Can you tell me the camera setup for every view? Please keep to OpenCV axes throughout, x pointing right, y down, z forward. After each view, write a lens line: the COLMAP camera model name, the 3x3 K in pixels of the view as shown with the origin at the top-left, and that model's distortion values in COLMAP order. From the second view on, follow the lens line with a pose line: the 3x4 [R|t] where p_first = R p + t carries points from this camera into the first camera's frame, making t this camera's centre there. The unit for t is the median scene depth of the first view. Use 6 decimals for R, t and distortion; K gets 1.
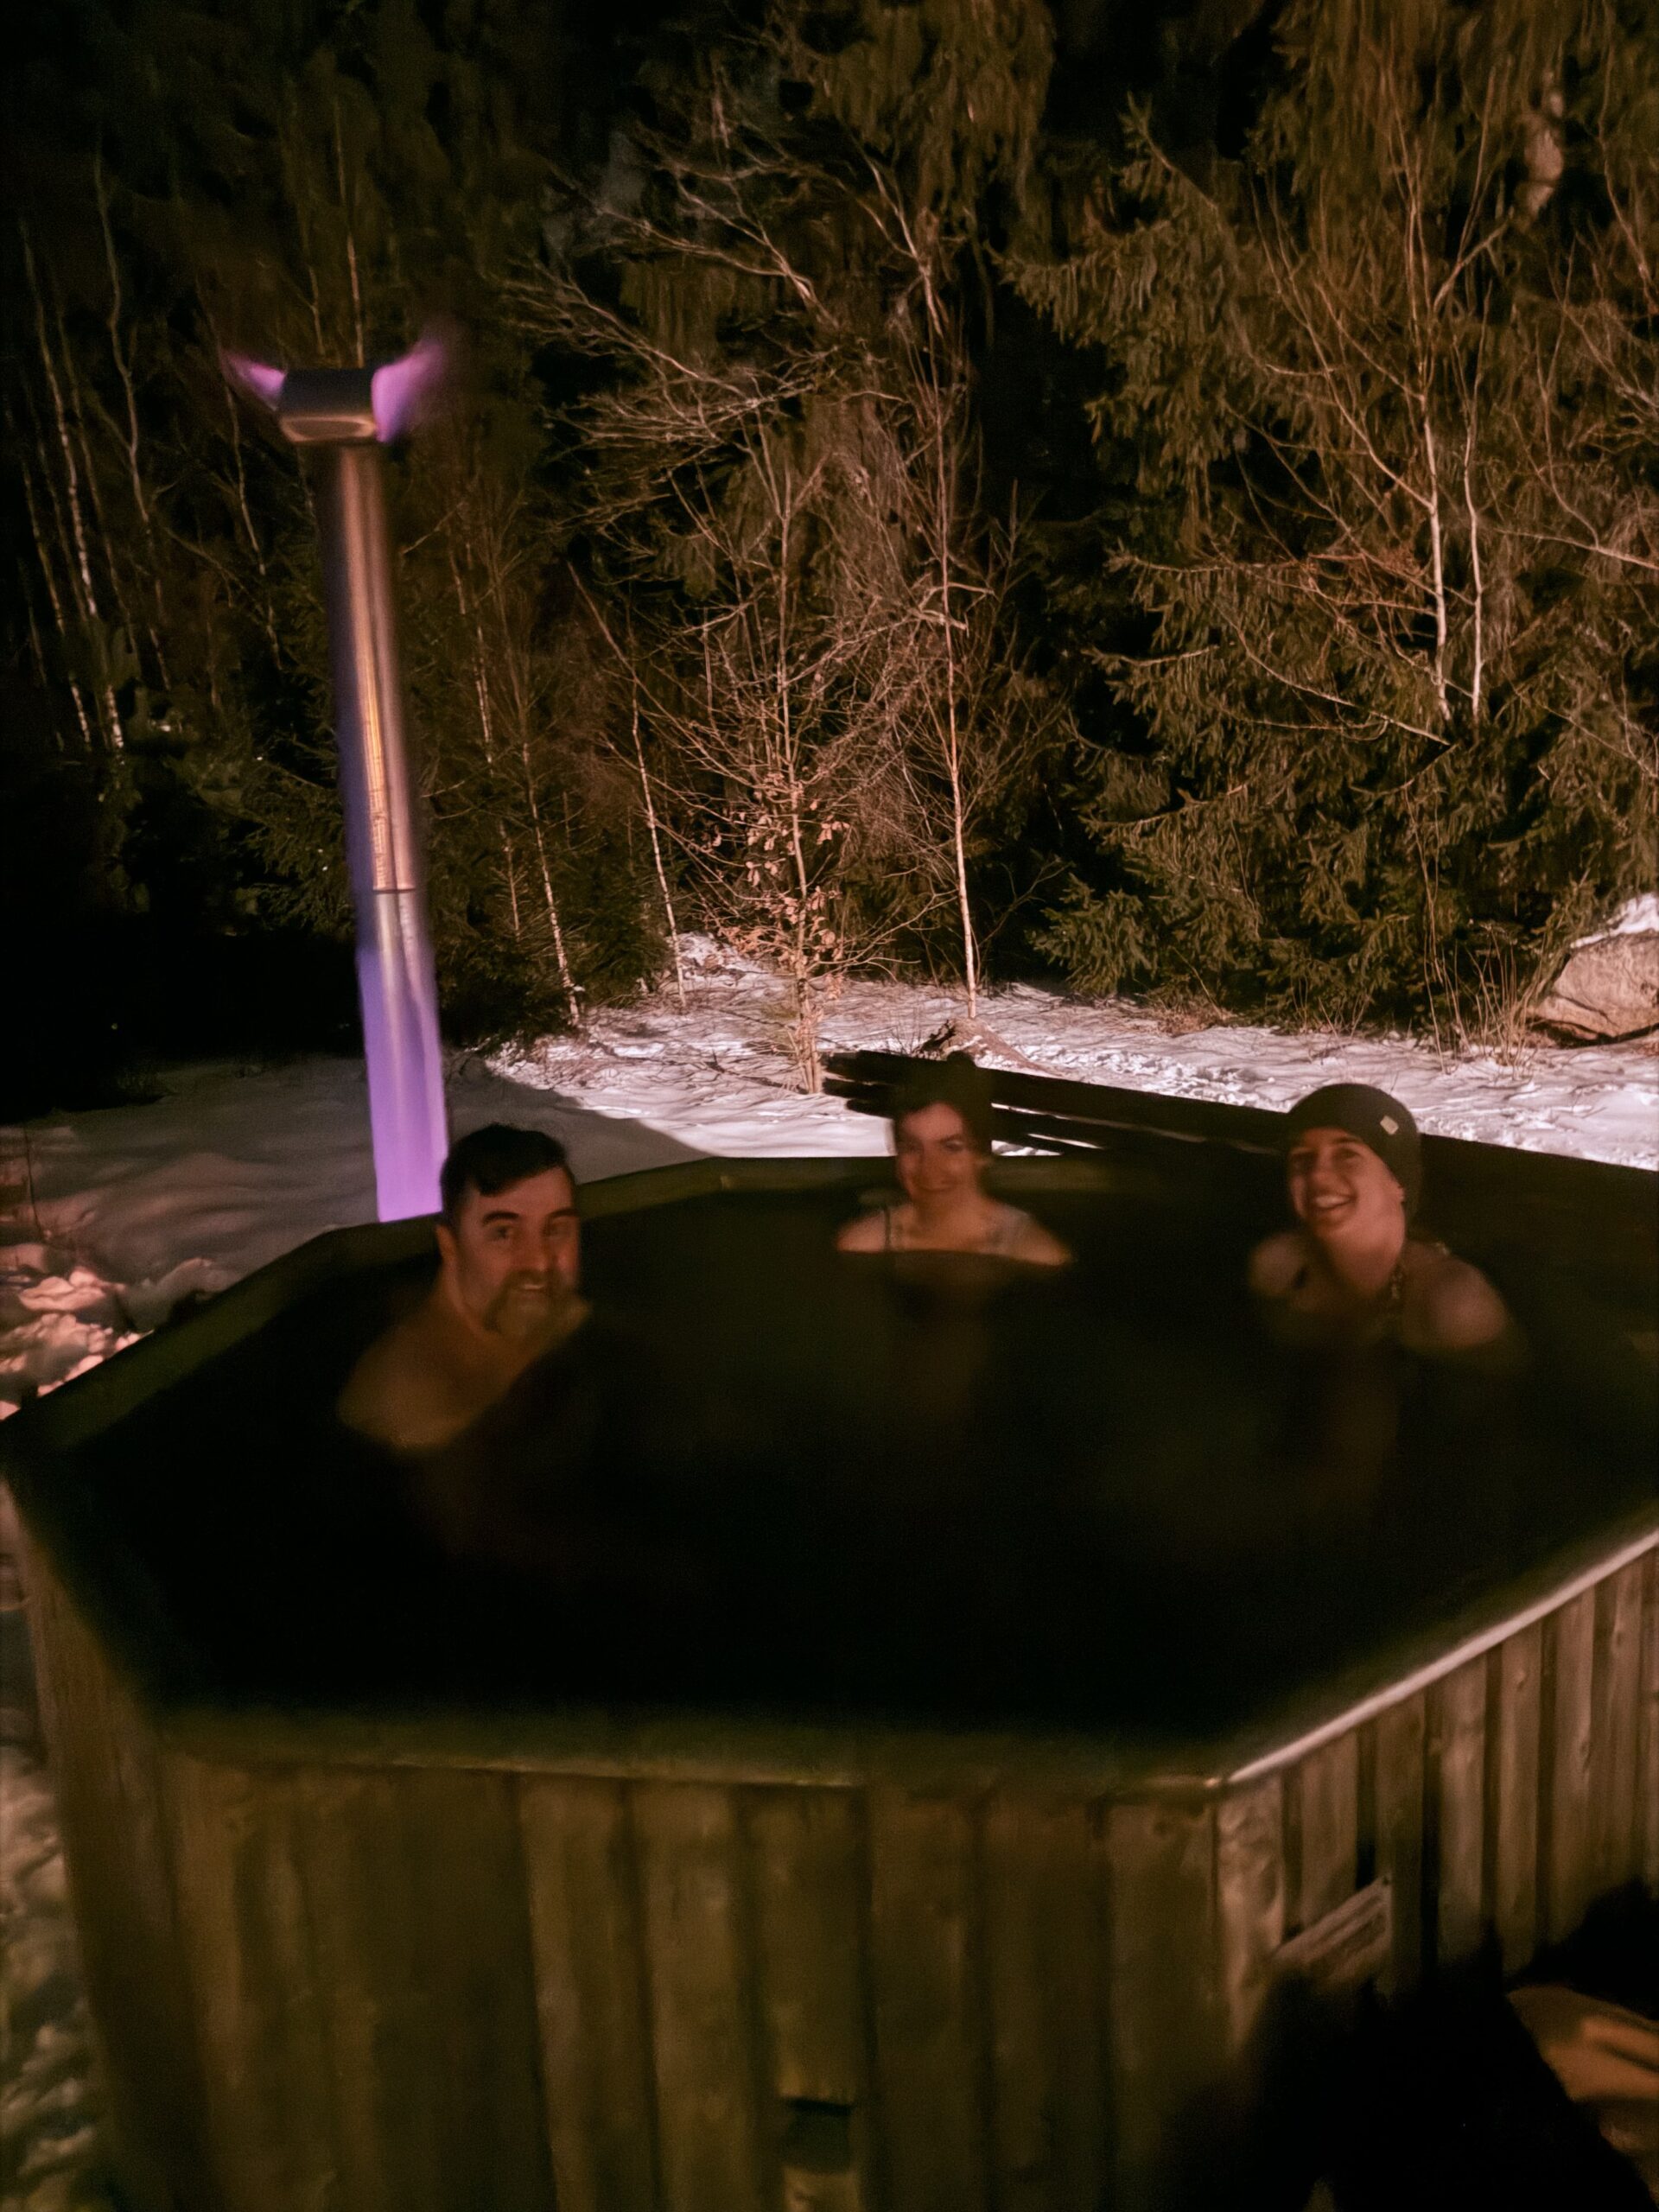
lens RADIAL K [[1561.3, 0, 829.3], [0, 1561.3, 1102.2], [0, 0, 1]] dist [-0.008200, -0.005693]
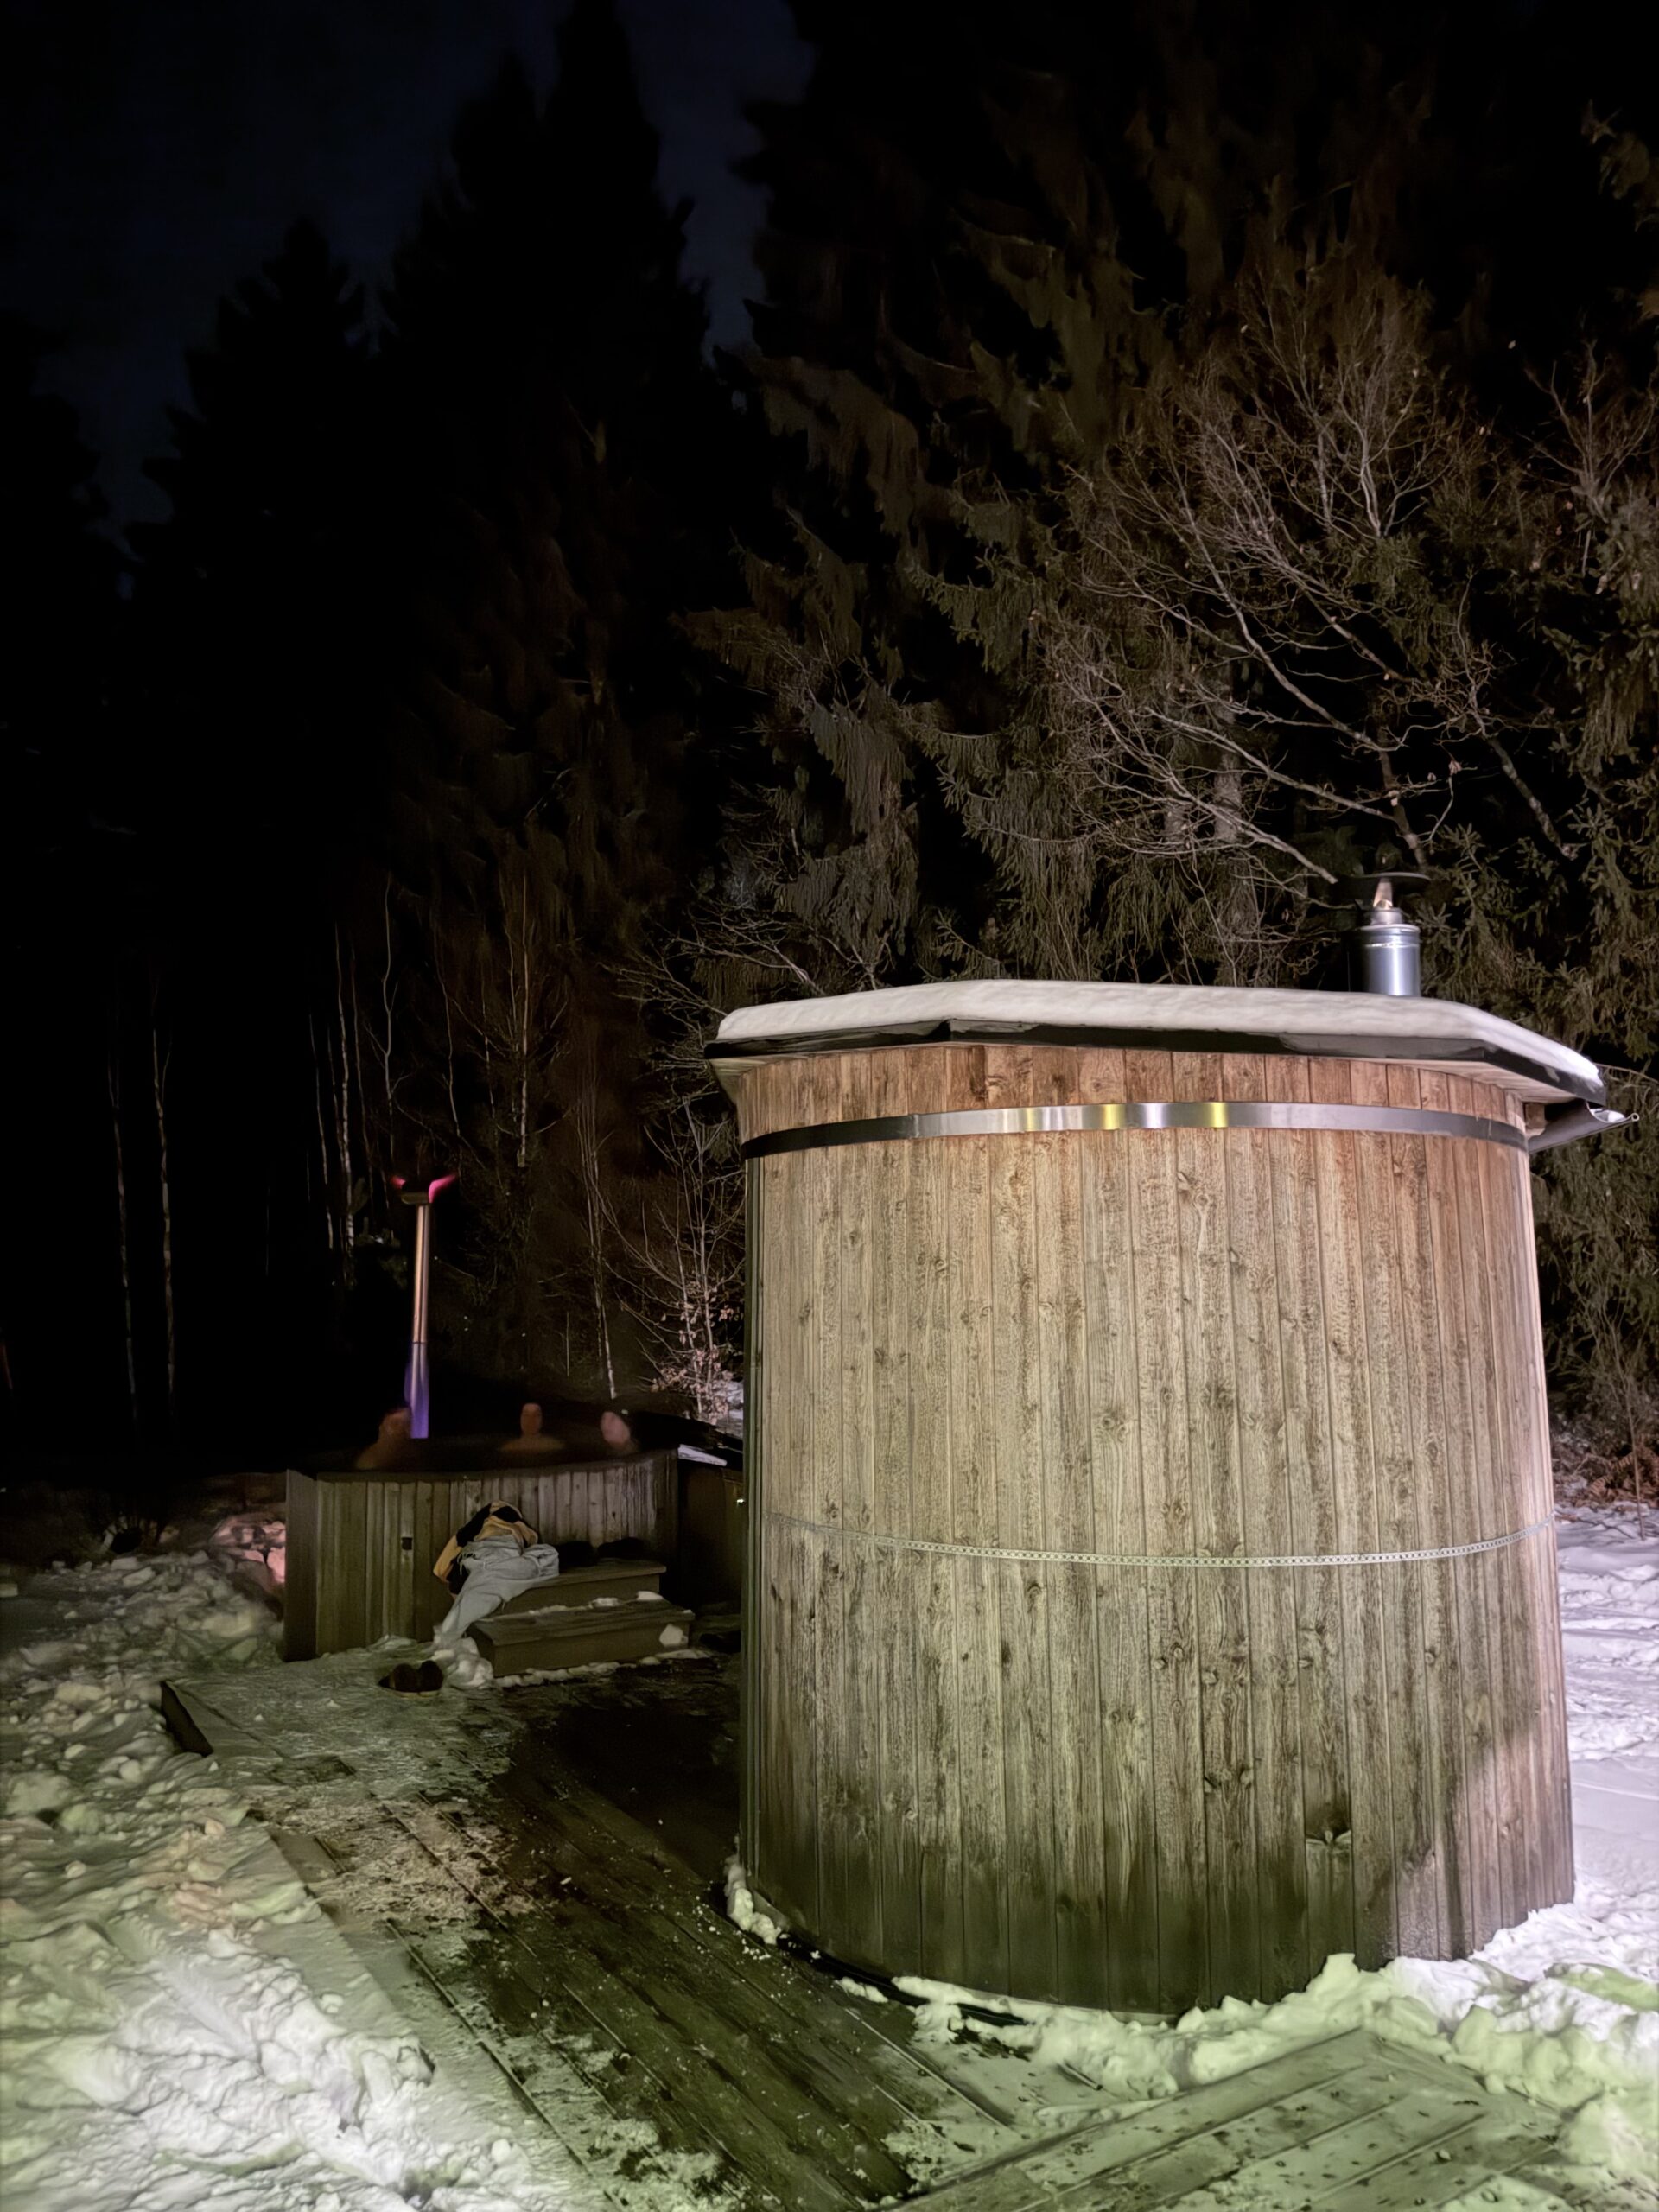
lens RADIAL K [[1561.3, 0, 825.4], [0, 1561.3, 1109.9], [0, 0, 1]] dist [-0.008200, -0.005693]
pose [[0.992067, 0.014249, -0.124898, 0.277449], [-0.050953, 0.953861, -0.295894, 0.104787], [0.114919, 0.299910, 0.947020, -0.621085]]
